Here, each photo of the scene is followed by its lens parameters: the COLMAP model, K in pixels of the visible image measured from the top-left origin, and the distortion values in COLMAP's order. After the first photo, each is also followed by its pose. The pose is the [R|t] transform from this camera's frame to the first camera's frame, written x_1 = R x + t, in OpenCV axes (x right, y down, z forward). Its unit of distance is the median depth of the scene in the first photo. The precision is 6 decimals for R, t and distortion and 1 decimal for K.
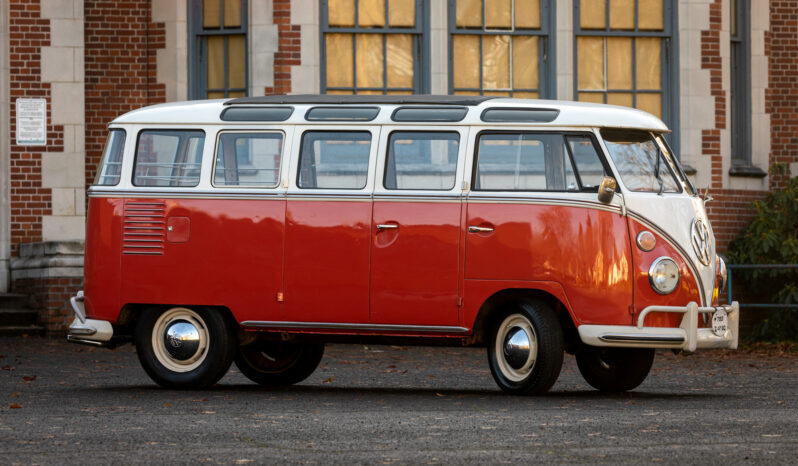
lens RADIAL K [[5415.8, 0, 399.2], [0, 5415.8, 238.0], [0, 0, 1]] dist [0.993897, 0.000000]
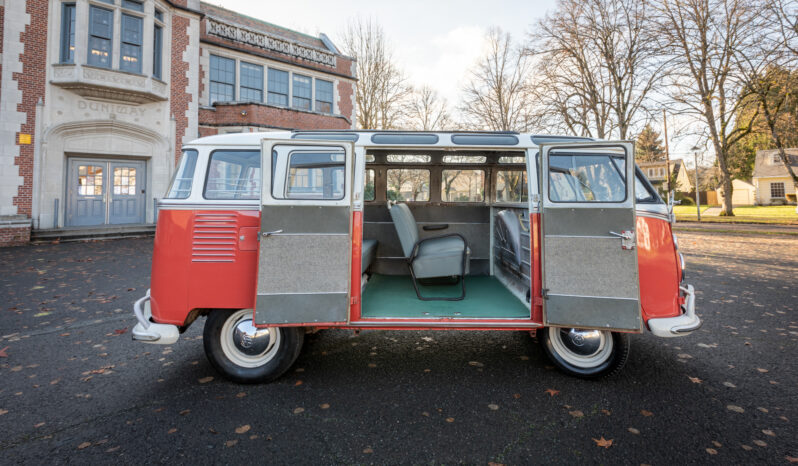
lens RADIAL K [[388.2, 0, 435.3], [0, 388.2, 180.3], [0, 0, 1]] dist [0.019041, -0.000355]
pose [[0.891699, 0.014529, 0.452396, -0.042899], [0.005995, 0.999018, -0.043902, -0.009565], [-0.452589, 0.041859, 0.890736, 0.902606]]
